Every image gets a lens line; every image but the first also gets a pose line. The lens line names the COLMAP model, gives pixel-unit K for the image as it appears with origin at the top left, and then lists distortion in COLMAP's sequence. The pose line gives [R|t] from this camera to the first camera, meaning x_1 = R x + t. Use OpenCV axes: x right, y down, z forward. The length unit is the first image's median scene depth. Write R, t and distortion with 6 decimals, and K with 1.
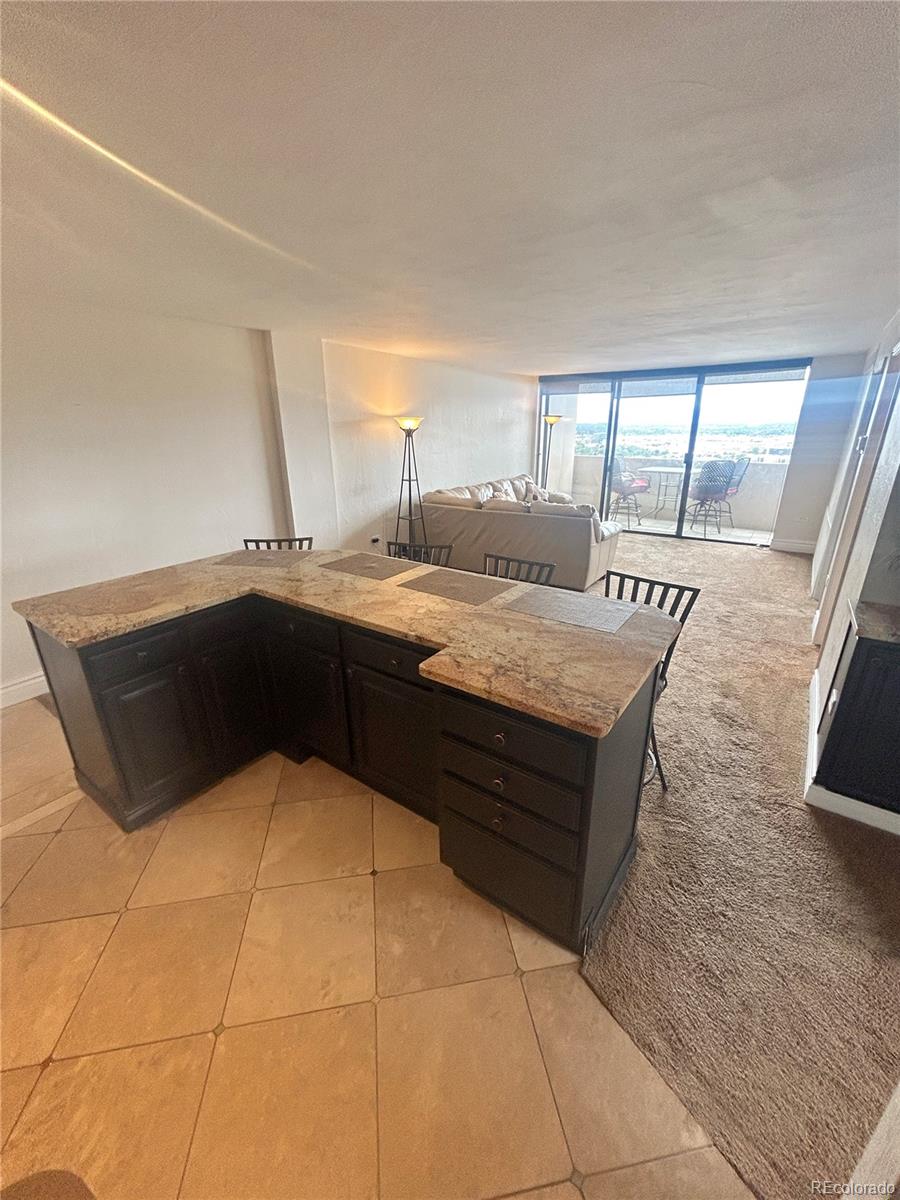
lens RADIAL K [[485.0, 0, 446.2], [0, 485.0, 598.5], [0, 0, 1]] dist [-0.001847, -0.001409]
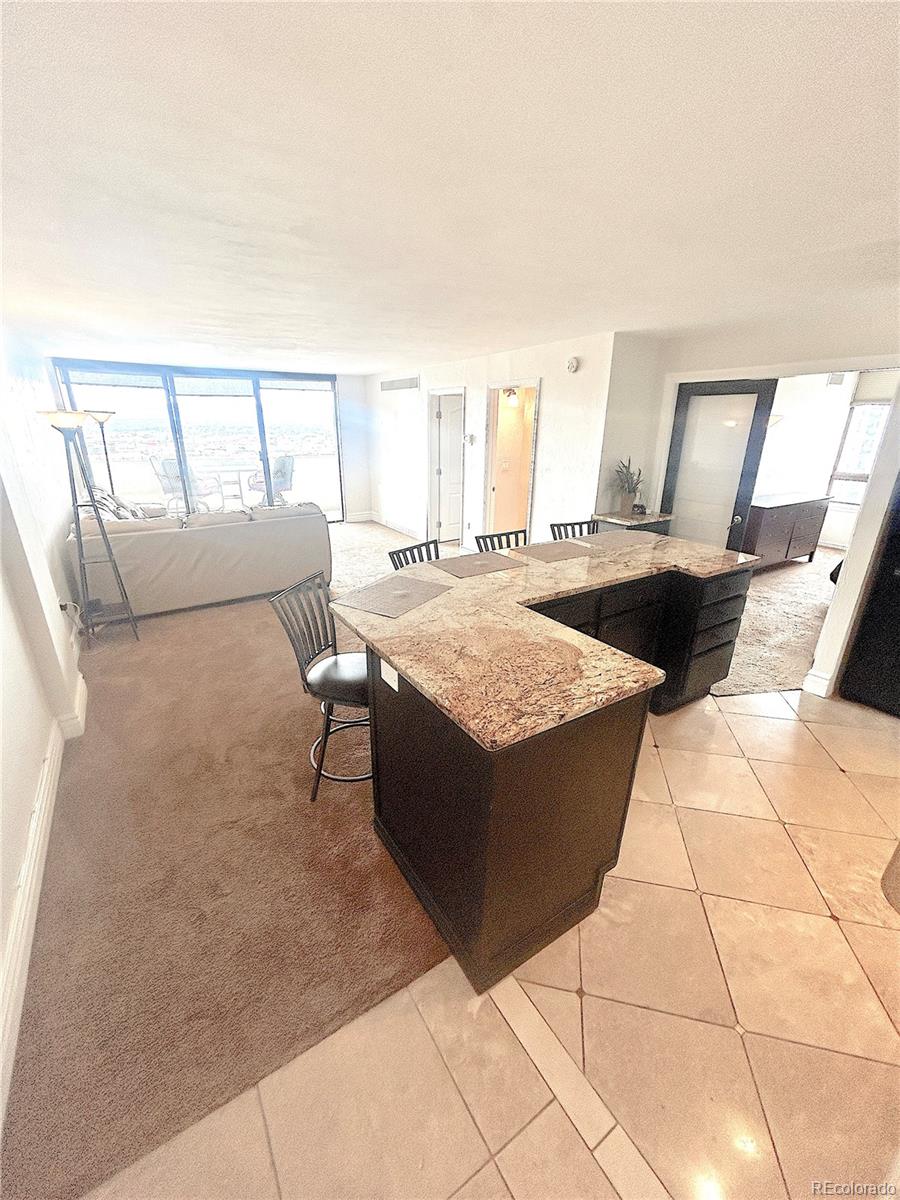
lens RADIAL K [[485.0, 0, 447.4], [0, 485.0, 604.0], [0, 0, 1]] dist [-0.001847, -0.001409]
pose [[0.364191, -0.310292, 0.878114, -1.238570], [0.300547, 0.931578, 0.204535, -0.244473], [-0.881497, 0.189424, 0.432529, 0.705714]]
